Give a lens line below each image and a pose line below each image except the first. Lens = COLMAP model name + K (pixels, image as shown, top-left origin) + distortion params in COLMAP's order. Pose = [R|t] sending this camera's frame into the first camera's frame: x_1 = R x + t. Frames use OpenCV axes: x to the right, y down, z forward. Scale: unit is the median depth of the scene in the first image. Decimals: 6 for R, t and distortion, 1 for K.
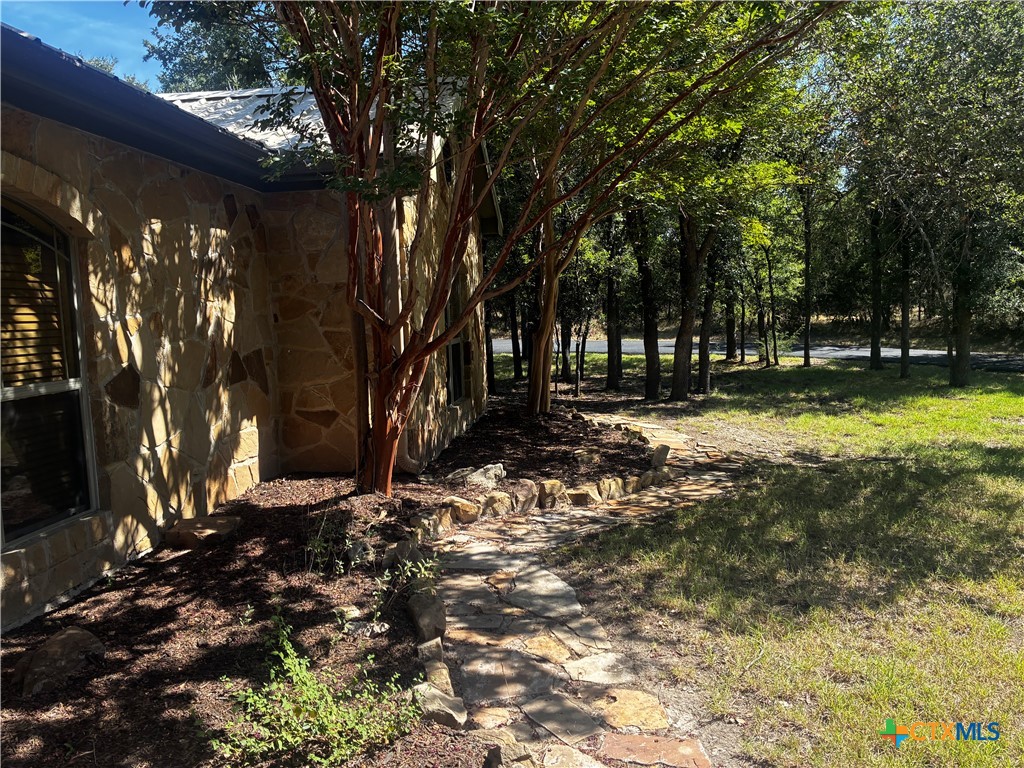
lens RADIAL K [[783.2, 0, 511.0], [0, 783.2, 384.3], [0, 0, 1]] dist [0.043955, -0.042358]
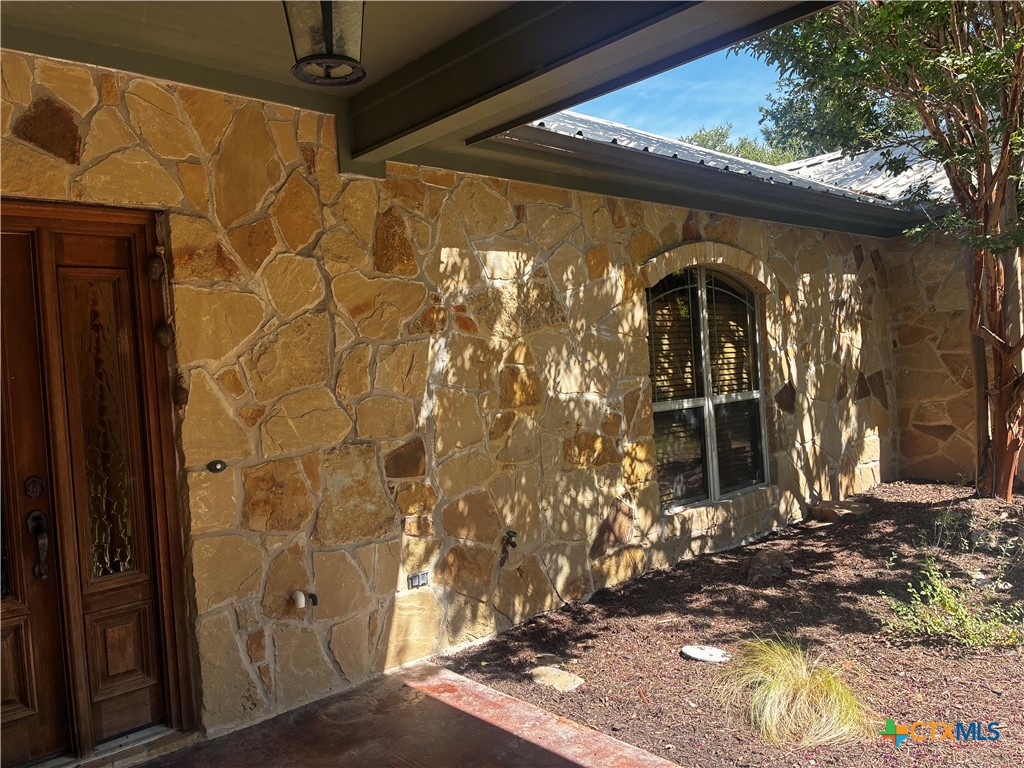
lens RADIAL K [[783.2, 0, 512.9], [0, 783.2, 380.7], [0, 0, 1]] dist [0.043955, -0.042358]
pose [[0.758201, -0.002864, -0.652014, 0.046560], [-0.022857, 0.999259, -0.030968, 0.026461], [0.651620, 0.038383, 0.757574, -0.347747]]
